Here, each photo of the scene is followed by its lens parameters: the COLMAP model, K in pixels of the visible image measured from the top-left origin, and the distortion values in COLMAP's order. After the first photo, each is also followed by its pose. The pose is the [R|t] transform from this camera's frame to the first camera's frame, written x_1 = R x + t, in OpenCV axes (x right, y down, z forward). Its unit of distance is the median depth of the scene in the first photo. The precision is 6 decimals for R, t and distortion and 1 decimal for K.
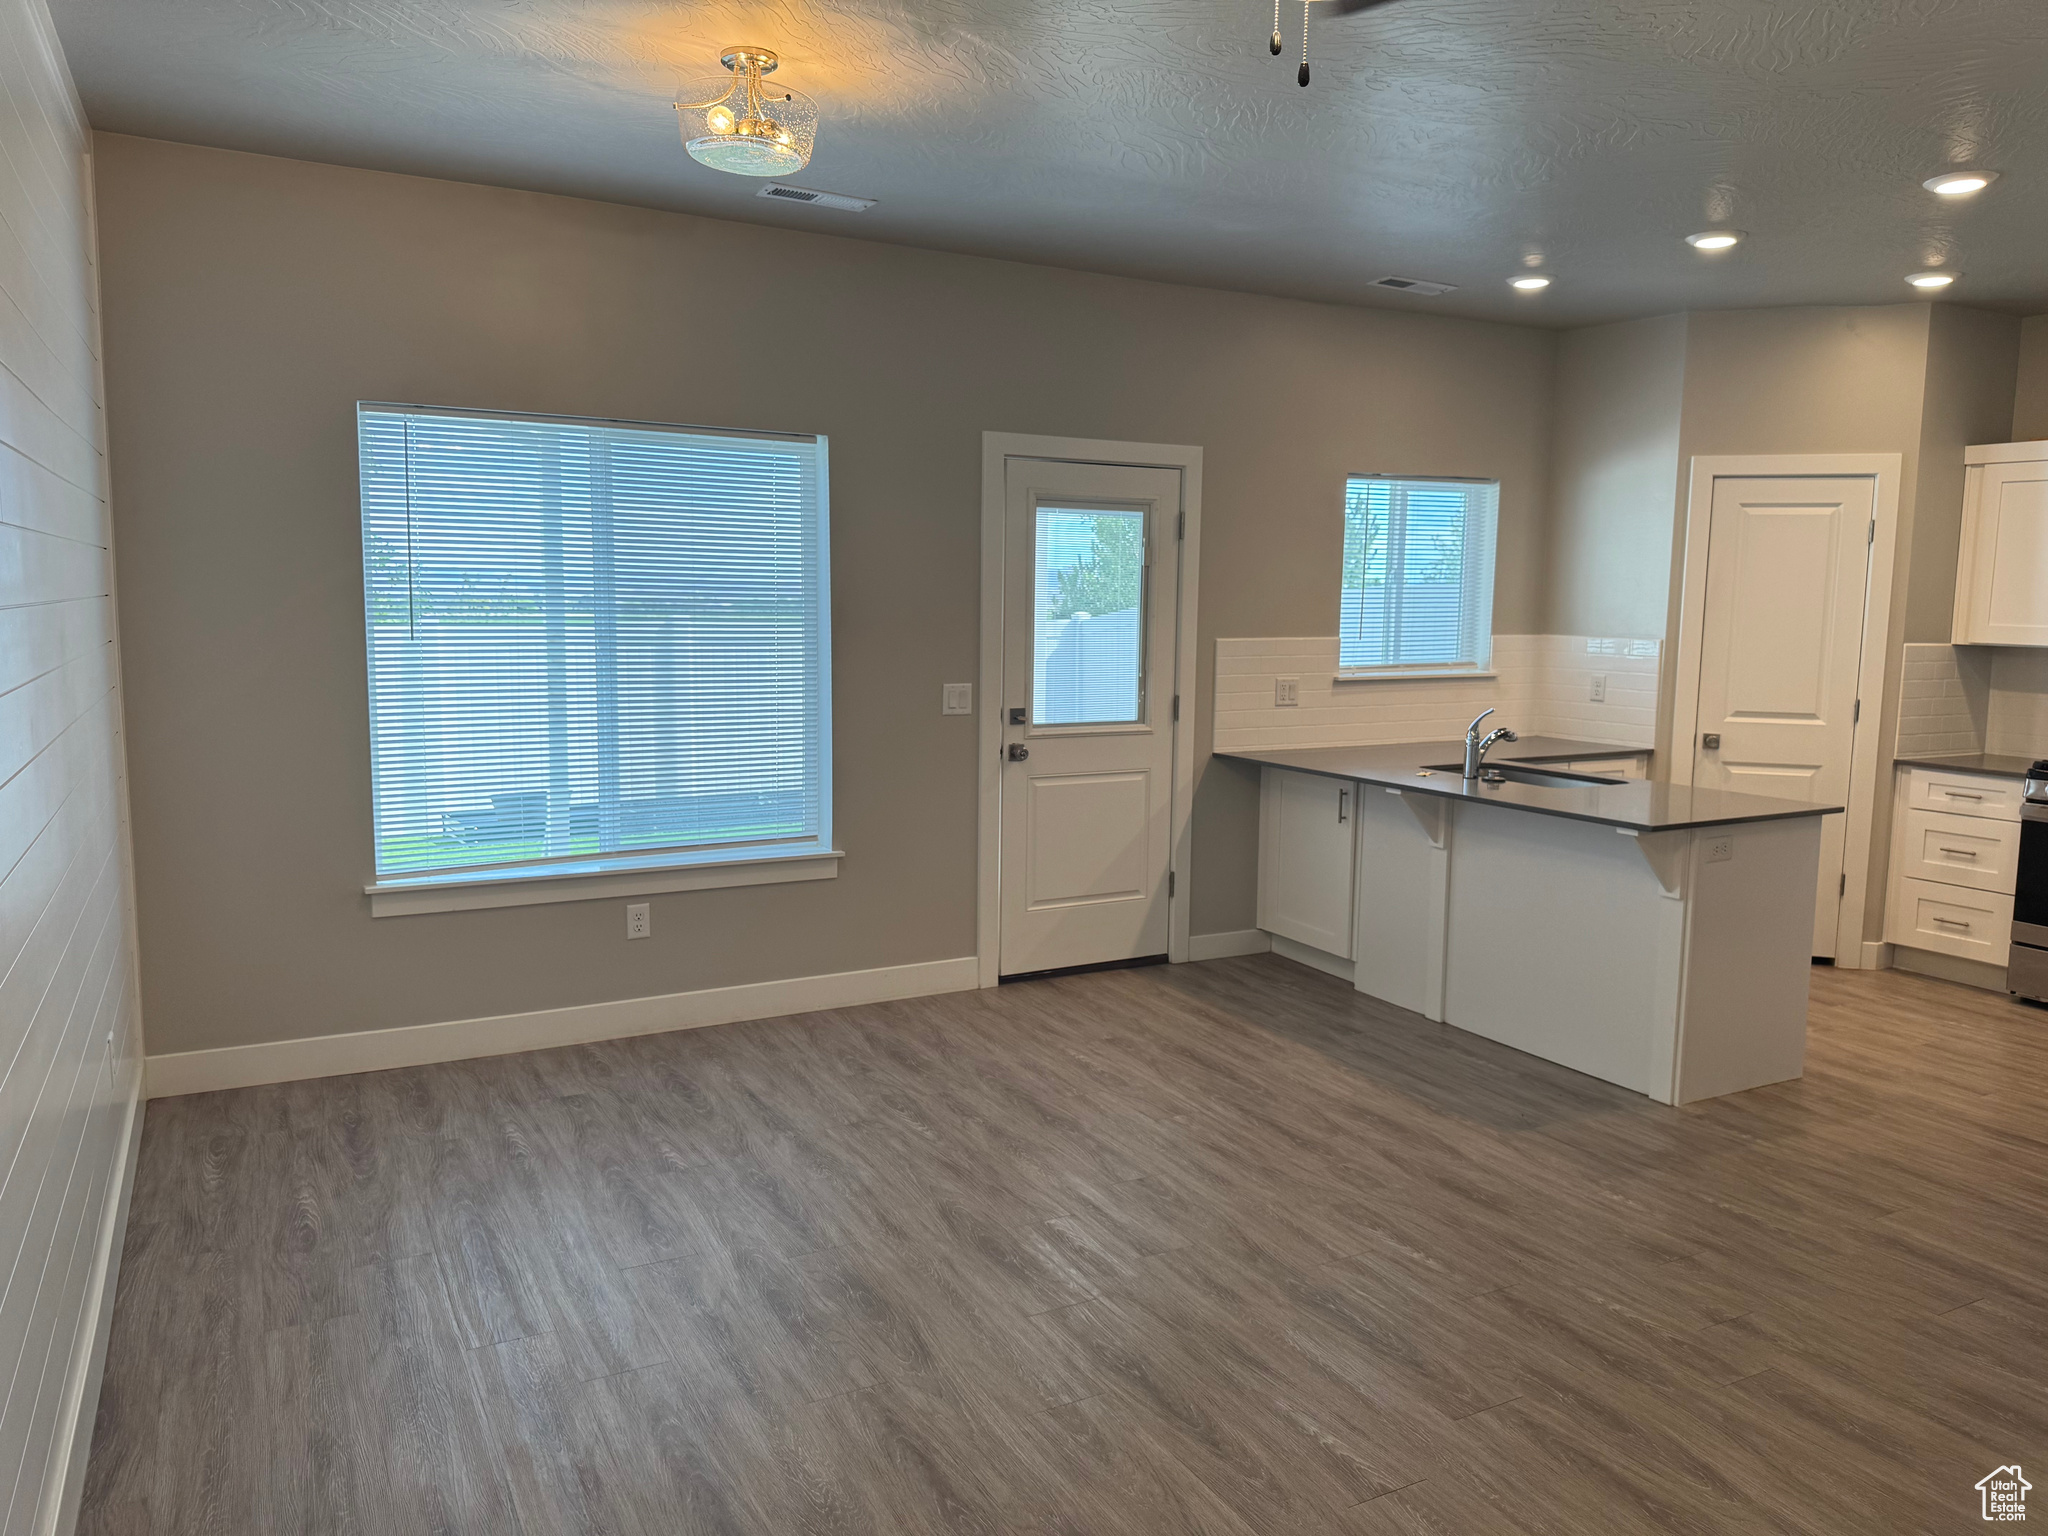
lens RADIAL K [[1425.3, 0, 1024.0], [0, 1425.3, 768.0], [0, 0, 1]] dist [-0.003518, -0.006574]
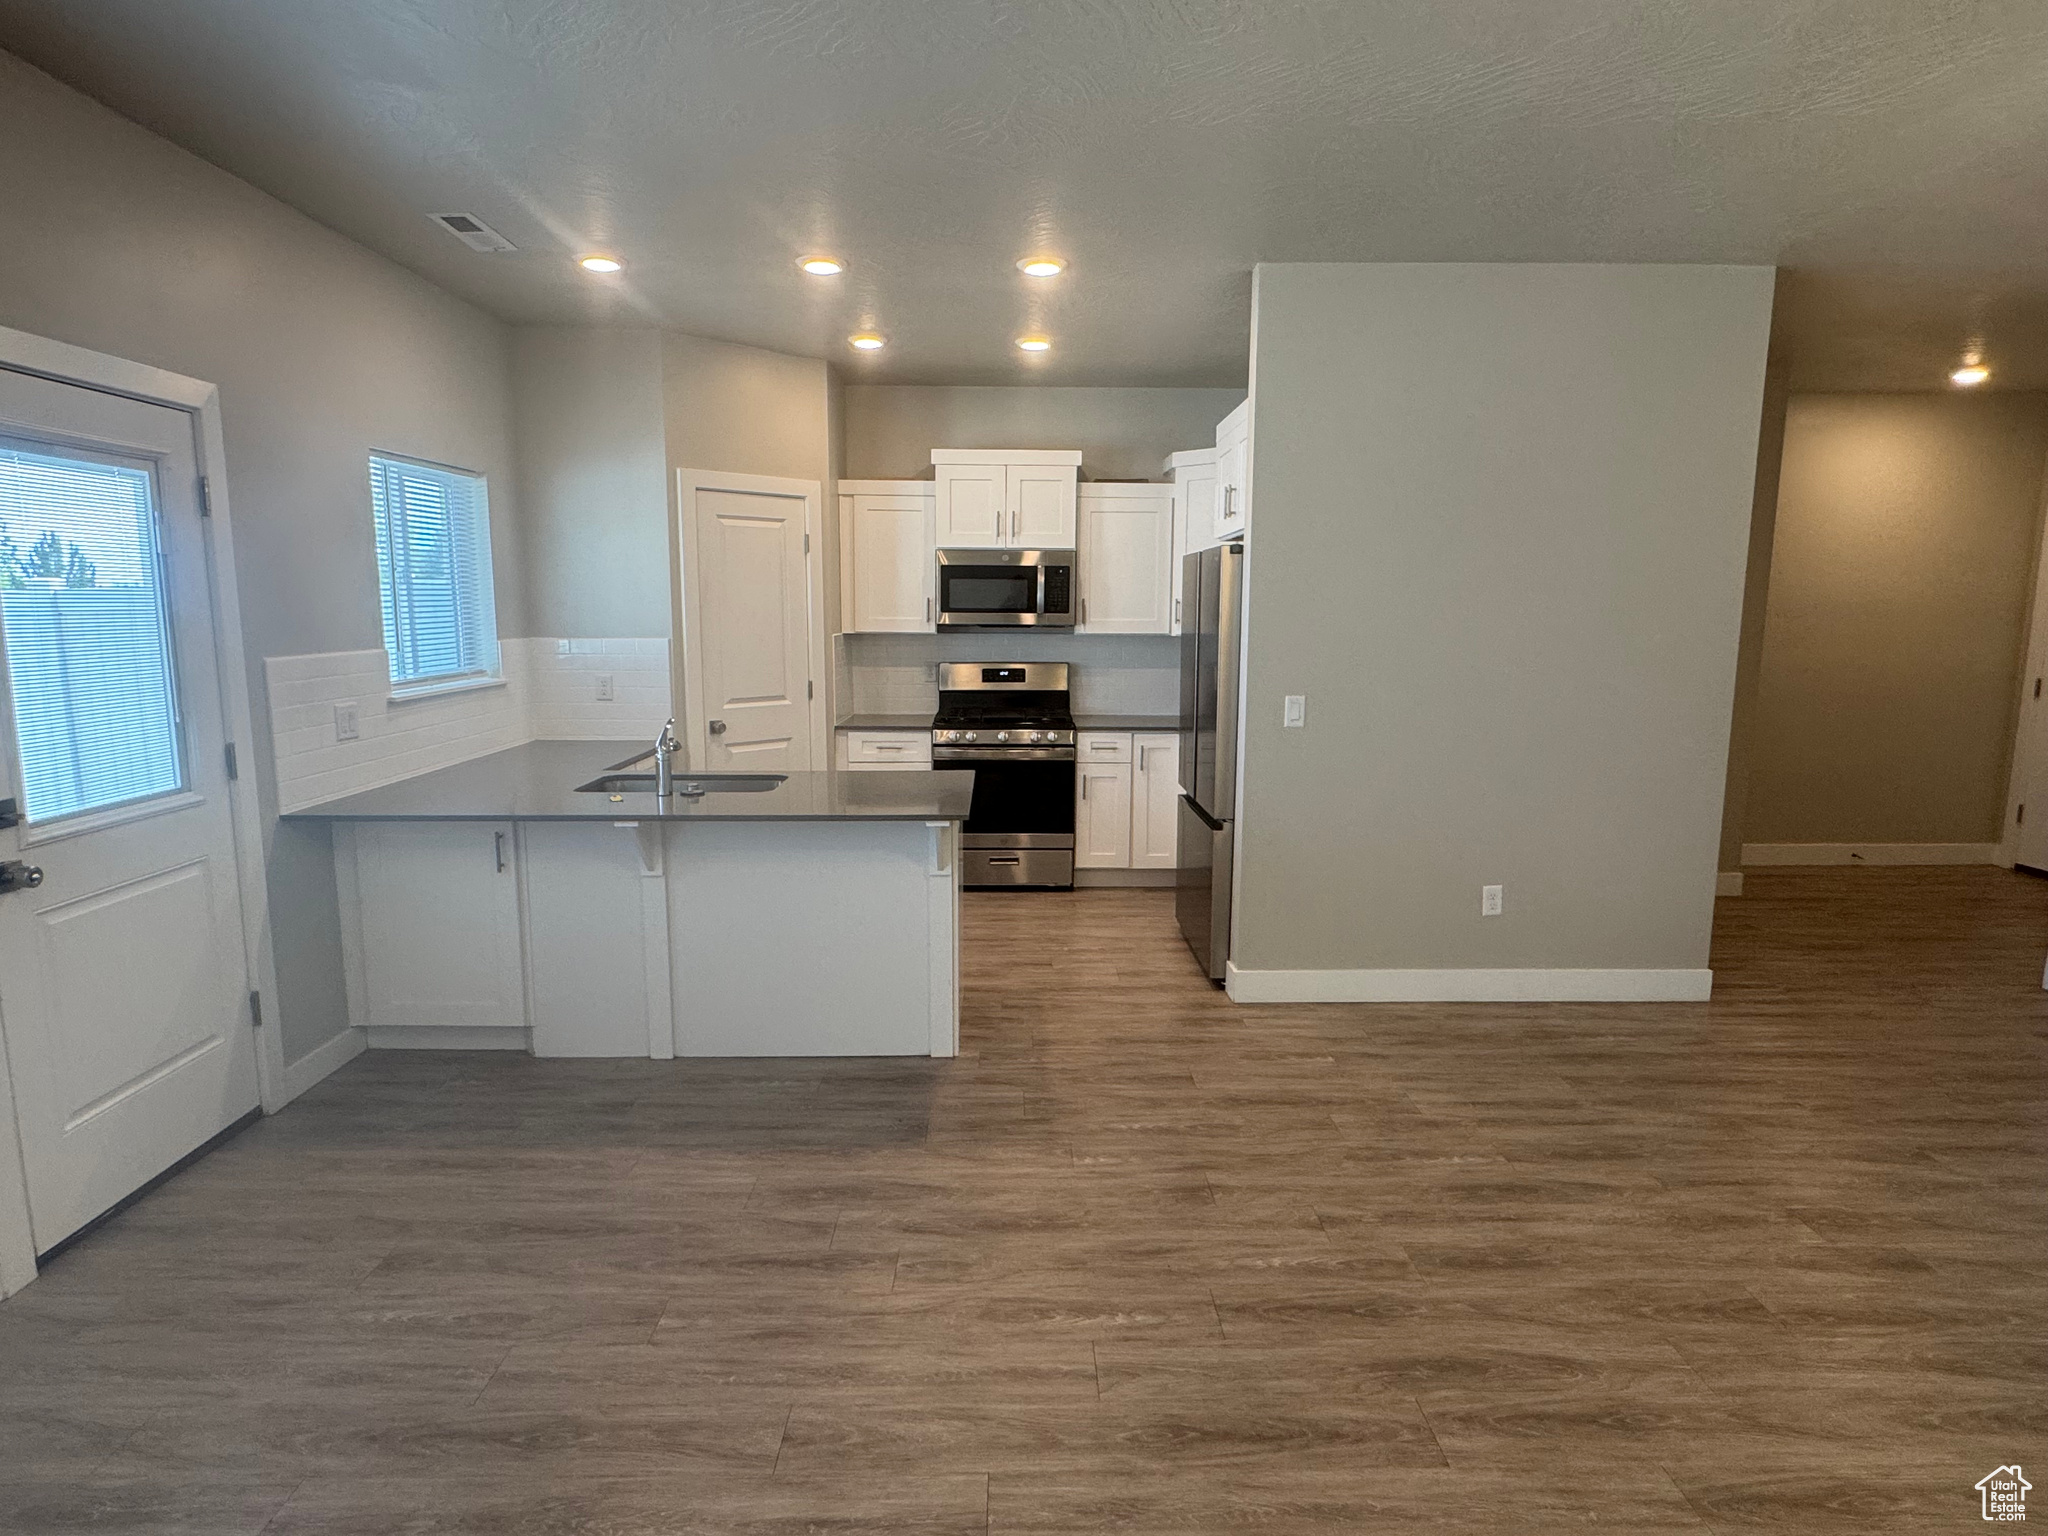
lens RADIAL K [[1116.8, 0, 1024.0], [0, 1116.8, 768.0], [0, 0, 1]] dist [0.005345, -0.002417]
pose [[0.461533, -0.139151, 0.876142, -0.207106], [0.107603, 0.989110, 0.100409, -0.056114], [-0.880573, 0.047933, 0.471480, 0.424126]]
